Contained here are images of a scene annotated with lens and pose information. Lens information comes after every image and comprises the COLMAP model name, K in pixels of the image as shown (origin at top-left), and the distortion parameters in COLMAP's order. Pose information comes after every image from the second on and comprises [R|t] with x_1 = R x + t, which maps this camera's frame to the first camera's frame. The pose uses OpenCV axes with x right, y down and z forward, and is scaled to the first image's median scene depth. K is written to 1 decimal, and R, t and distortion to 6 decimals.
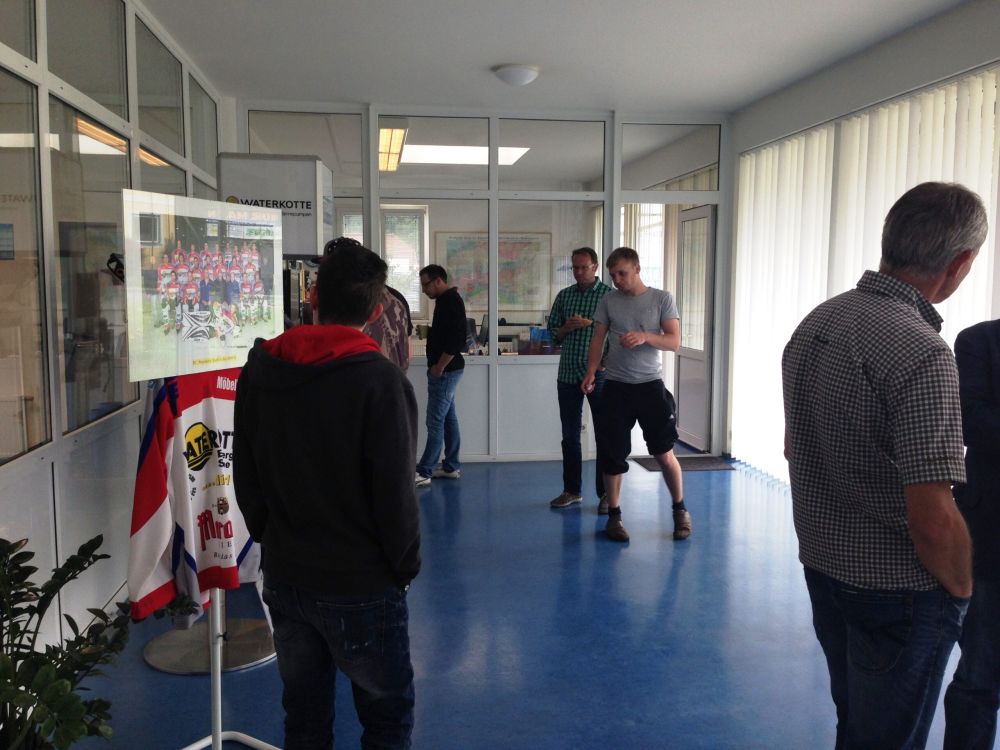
lens RADIAL K [[905.3, 0, 507.2], [0, 905.3, 375.7], [0, 0, 1]] dist [0.111867, -0.184373]
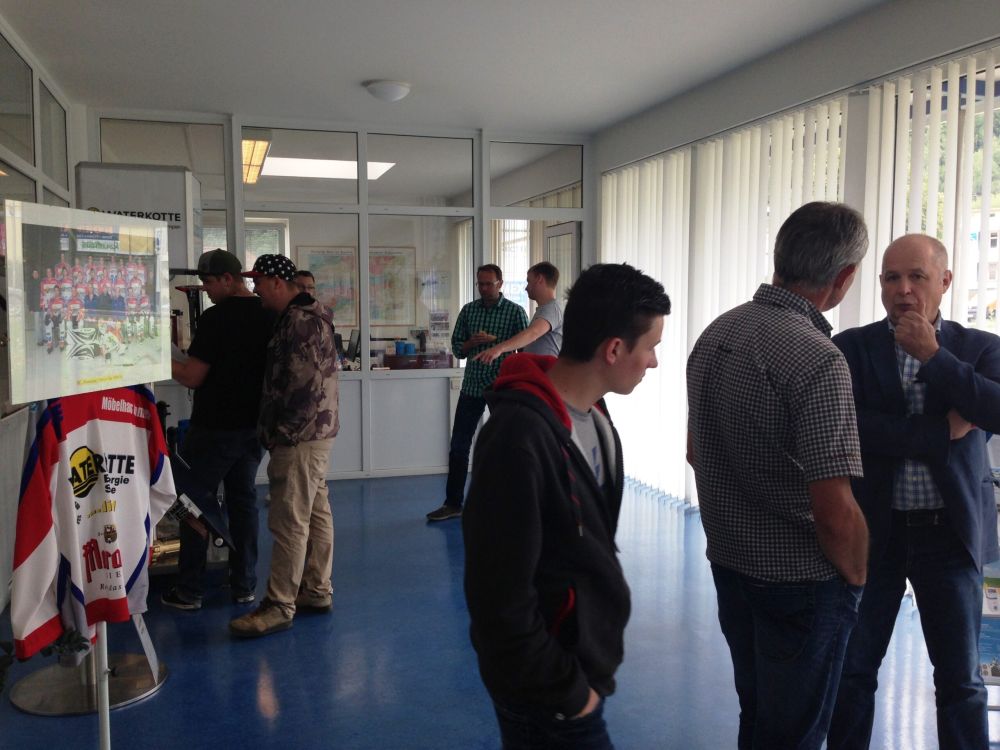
lens RADIAL K [[905.3, 0, 506.7], [0, 905.3, 366.4], [0, 0, 1]] dist [0.111867, -0.184373]
pose [[0.987680, -0.016906, 0.155571, -0.032021], [0.020962, 0.999481, -0.024467, 0.000859], [-0.155077, 0.027427, 0.987522, -0.003500]]
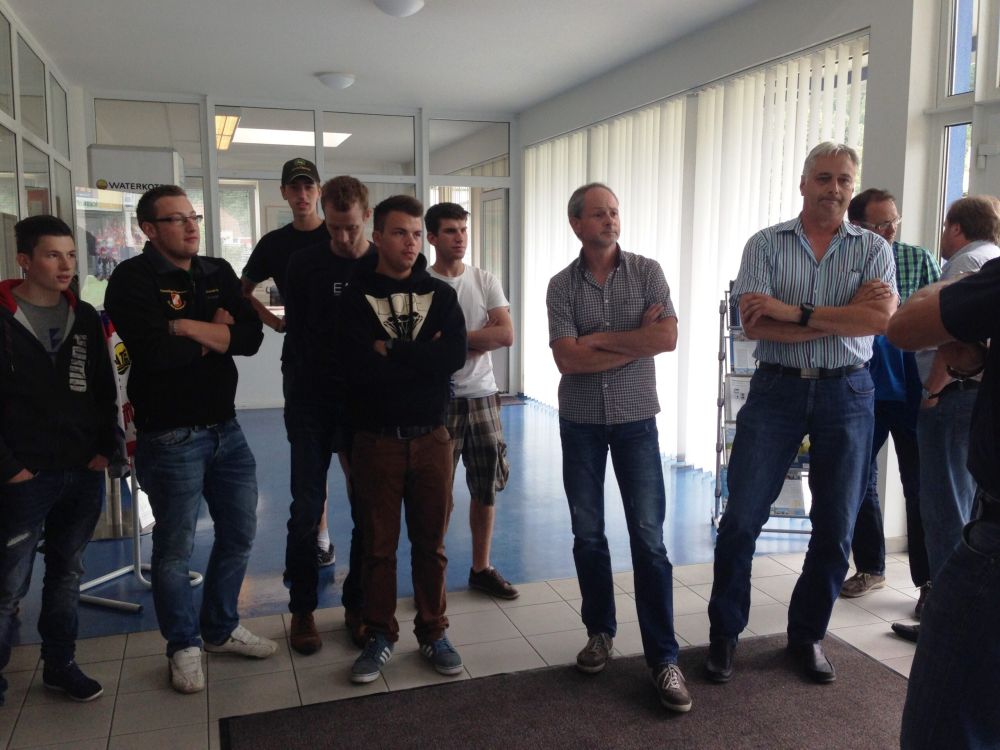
lens RADIAL K [[905.3, 0, 502.2], [0, 905.3, 369.6], [0, 0, 1]] dist [0.111867, -0.184373]
pose [[0.984333, -0.024336, 0.174631, 0.008381], [0.020133, 0.999464, 0.025798, 0.040947], [-0.175165, -0.021878, 0.984296, -0.356972]]
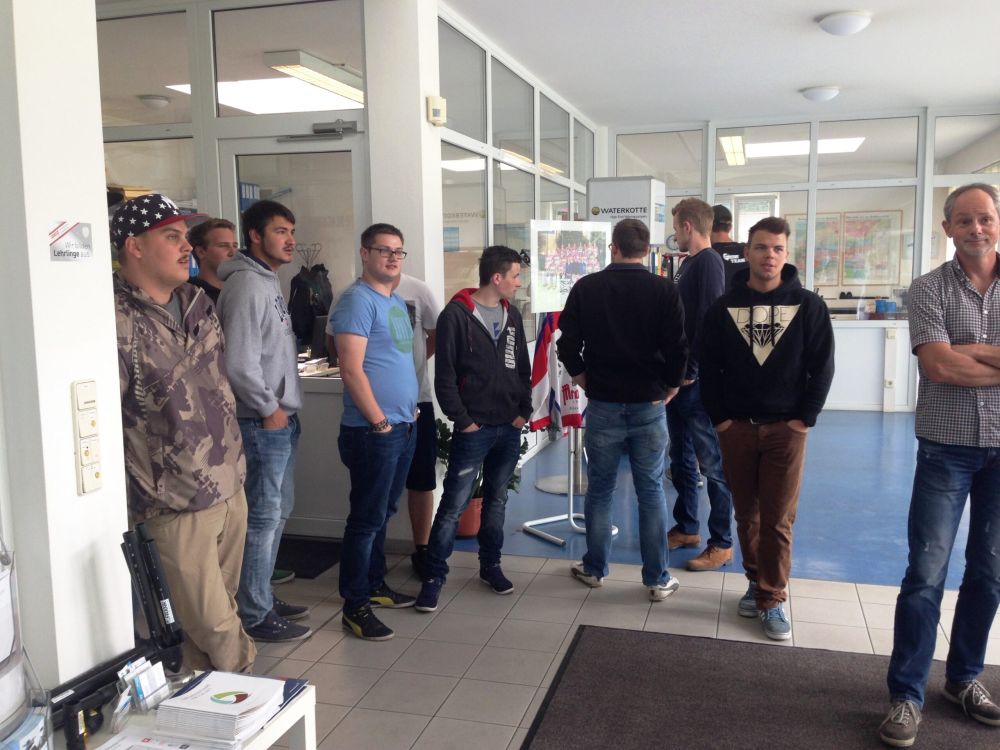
lens RADIAL K [[905.3, 0, 496.4], [0, 905.3, 362.7], [0, 0, 1]] dist [0.111867, -0.184373]
pose [[0.910737, 0.026220, -0.412153, 0.197292], [-0.023552, 0.999656, 0.011551, 0.052843], [0.412314, -0.000813, 0.911041, -0.487702]]
